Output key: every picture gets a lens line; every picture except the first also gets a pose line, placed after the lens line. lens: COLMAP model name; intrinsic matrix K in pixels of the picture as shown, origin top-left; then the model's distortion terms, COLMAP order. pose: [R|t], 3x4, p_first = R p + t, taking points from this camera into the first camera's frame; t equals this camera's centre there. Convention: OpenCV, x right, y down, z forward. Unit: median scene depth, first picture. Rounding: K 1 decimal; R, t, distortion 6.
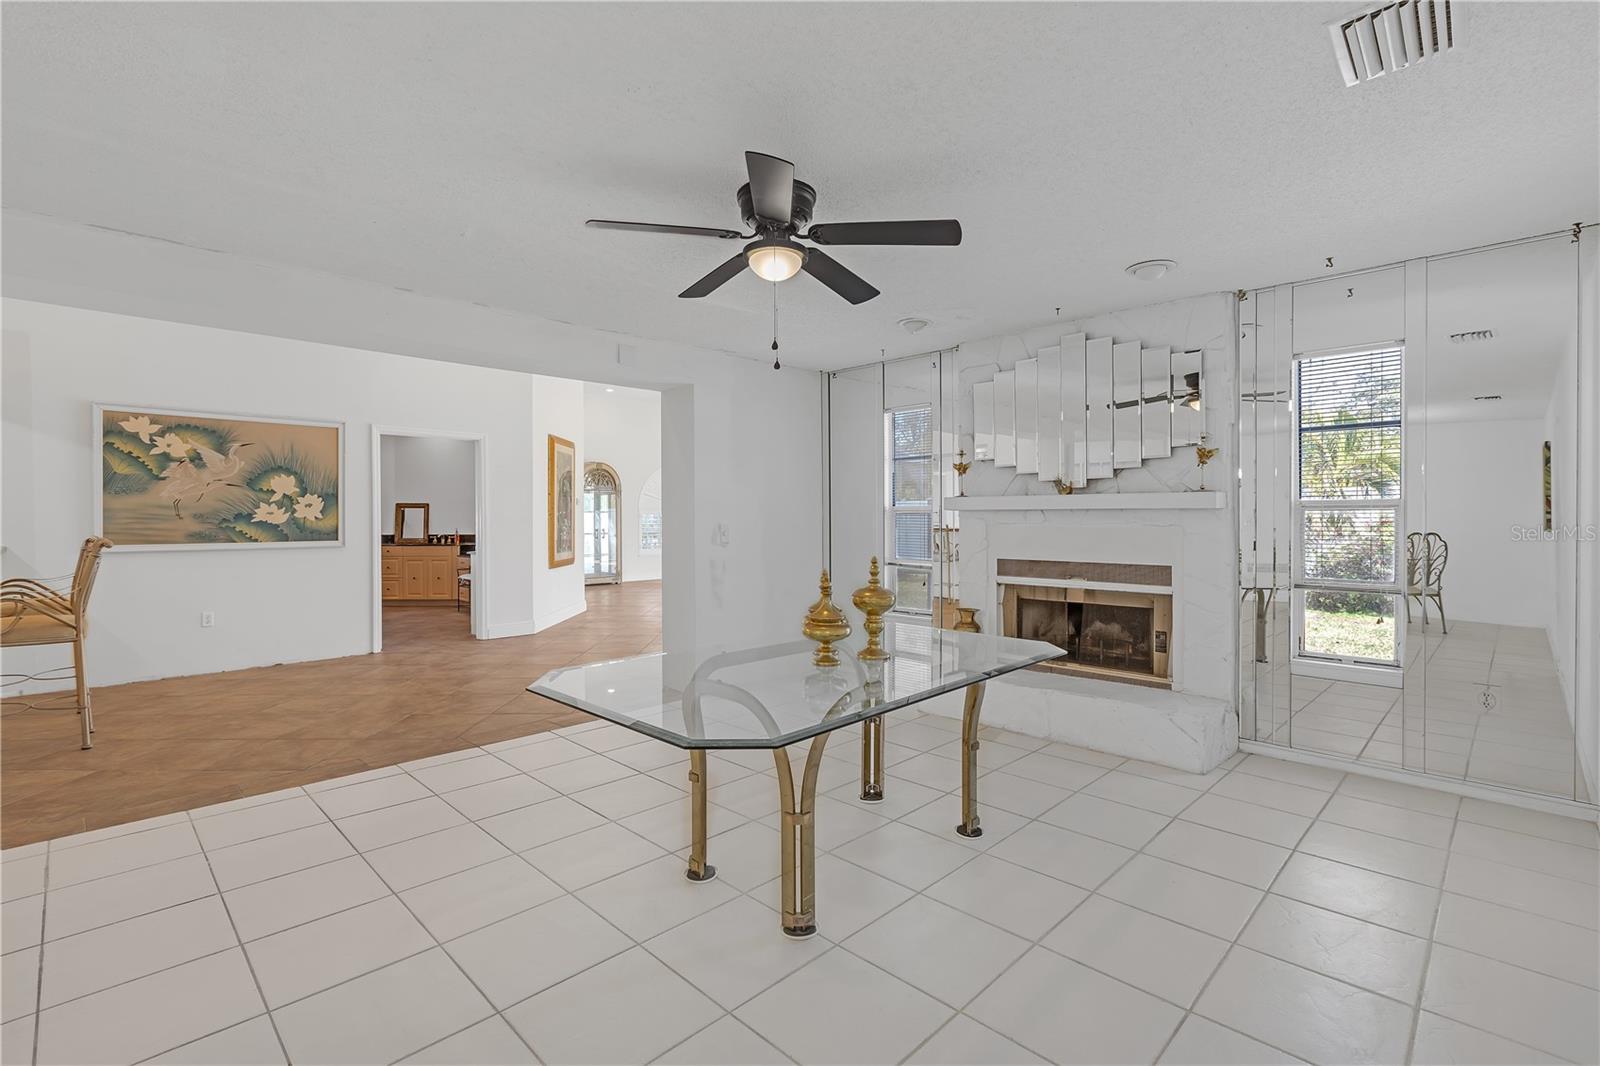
lens RADIAL K [[727.9, 0, 797.8], [0, 727.9, 526.0], [0, 0, 1]] dist [0.000841, 0.000193]
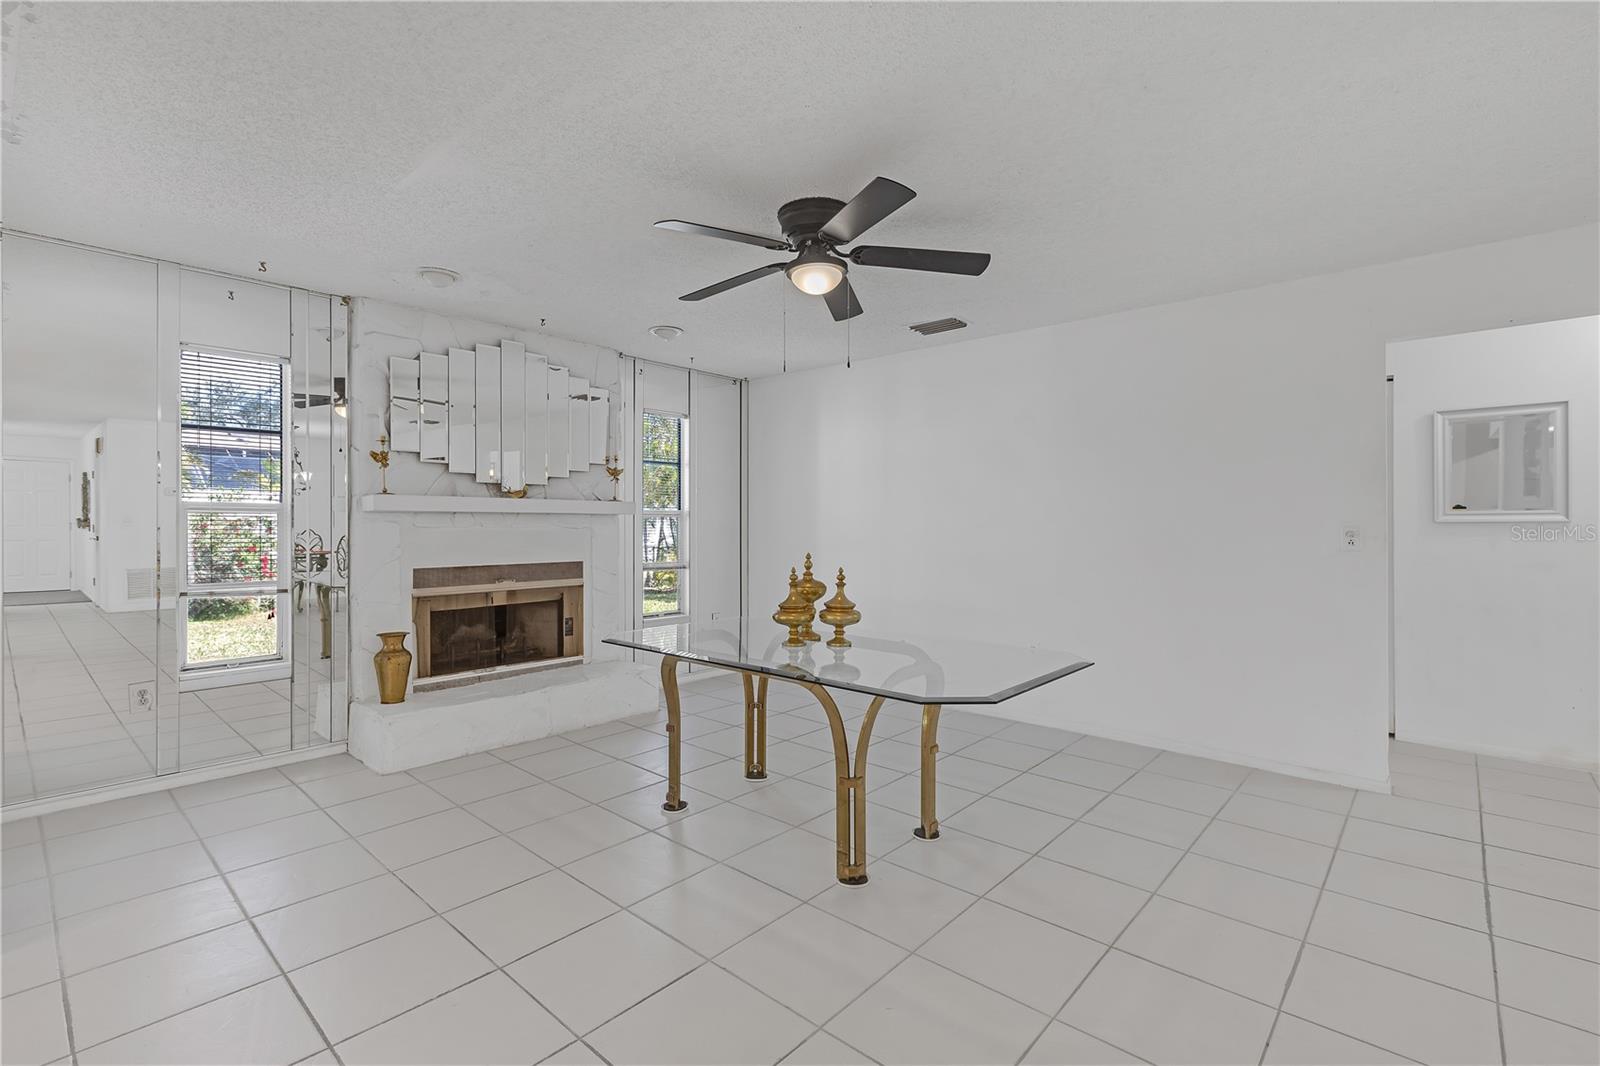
lens RADIAL K [[709.3, 0, 805.0], [0, 709.3, 521.8], [0, 0, 1]] dist [-0.016334, -0.000295]
pose [[-0.049813, 0.004135, 0.998750, -0.583322], [0.010787, 0.999935, -0.003602, -0.002104], [-0.998700, 0.010595, -0.049854, 0.592746]]
